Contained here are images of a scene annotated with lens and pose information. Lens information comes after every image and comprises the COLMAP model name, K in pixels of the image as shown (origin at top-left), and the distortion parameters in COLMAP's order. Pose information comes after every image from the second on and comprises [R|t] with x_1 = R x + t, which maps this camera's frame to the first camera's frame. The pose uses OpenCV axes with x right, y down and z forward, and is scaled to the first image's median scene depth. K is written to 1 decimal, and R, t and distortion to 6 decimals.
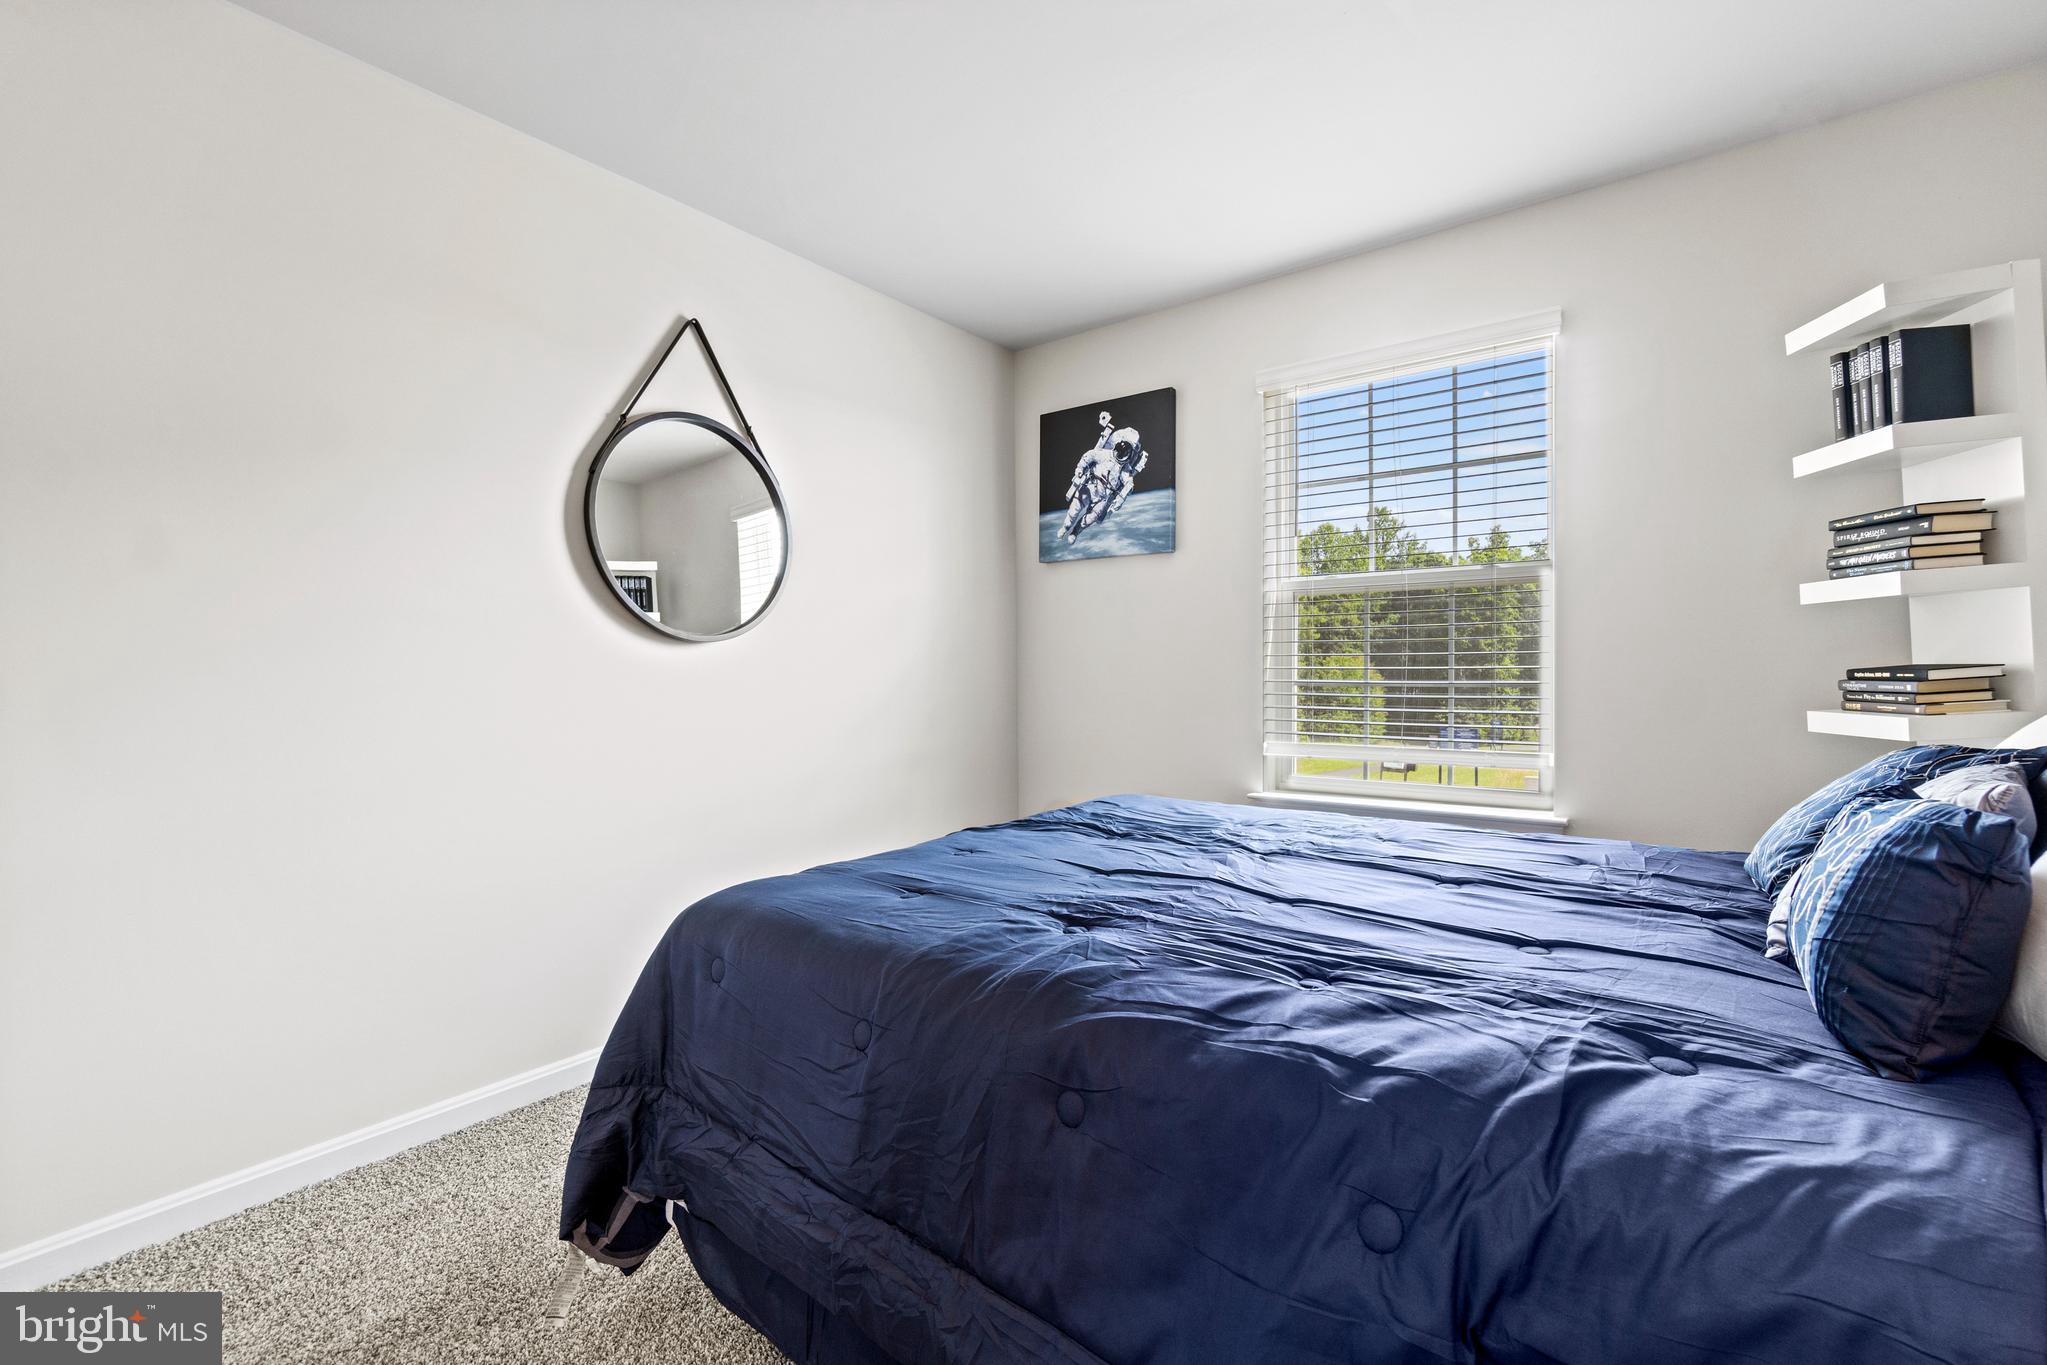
lens RADIAL K [[903.1, 0, 1022.8], [0, 903.1, 667.7], [0, 0, 1]] dist [-0.001628, -0.000120]
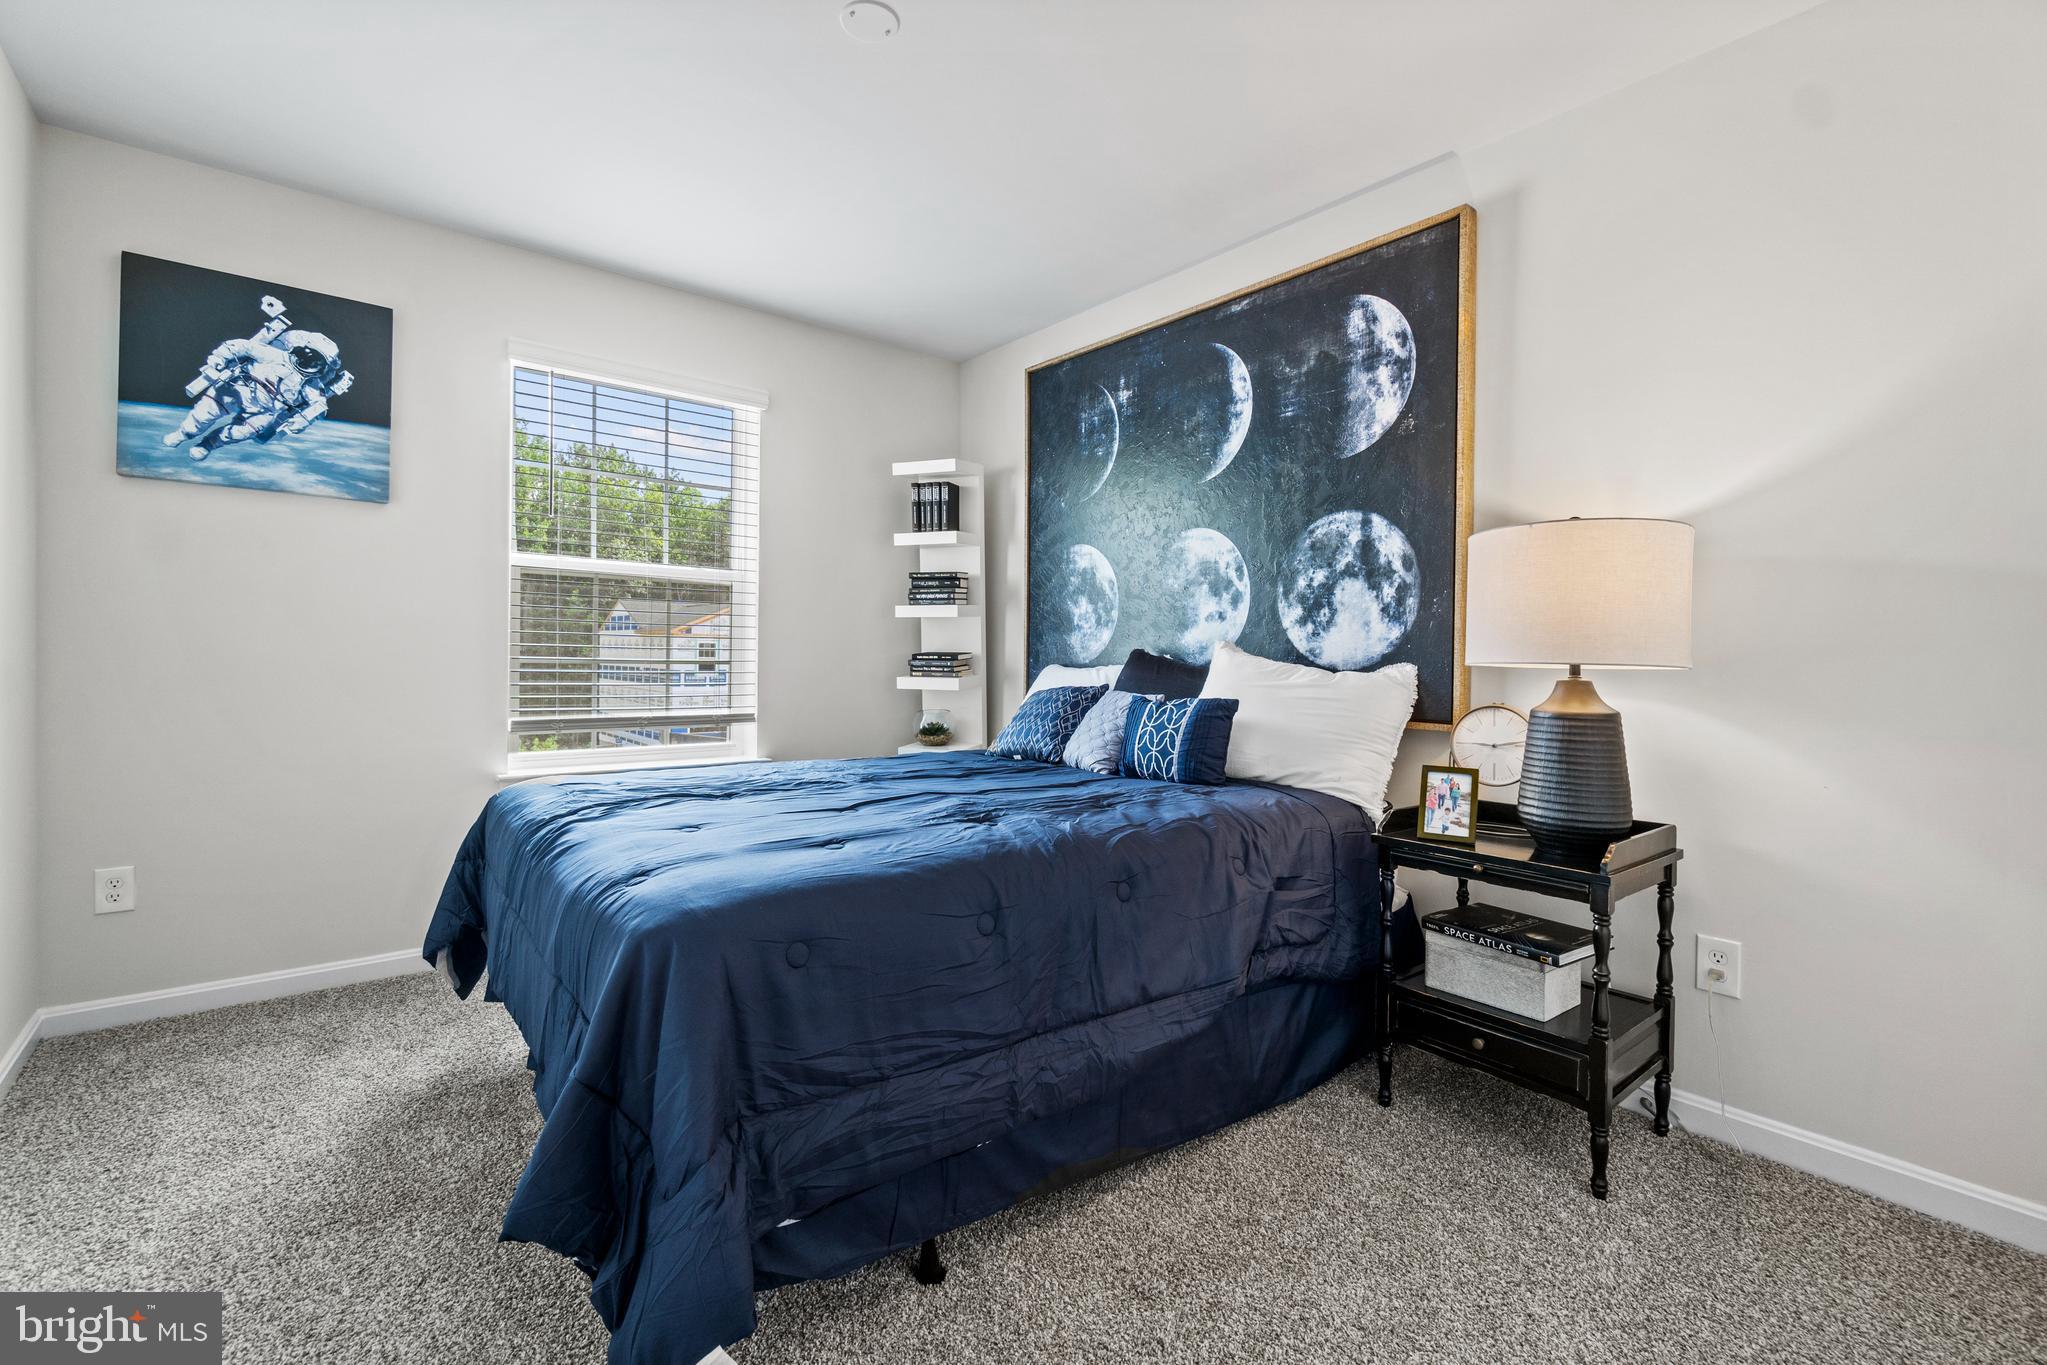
lens RADIAL K [[887.0, 0, 1020.9], [0, 887.0, 641.5], [0, 0, 1]] dist [-0.001744, -0.000329]
pose [[0.226860, 0.024066, 0.973630, -0.482016], [-0.021919, 0.999568, -0.019600, 0.004263], [-0.973681, -0.016894, 0.227289, 0.221693]]
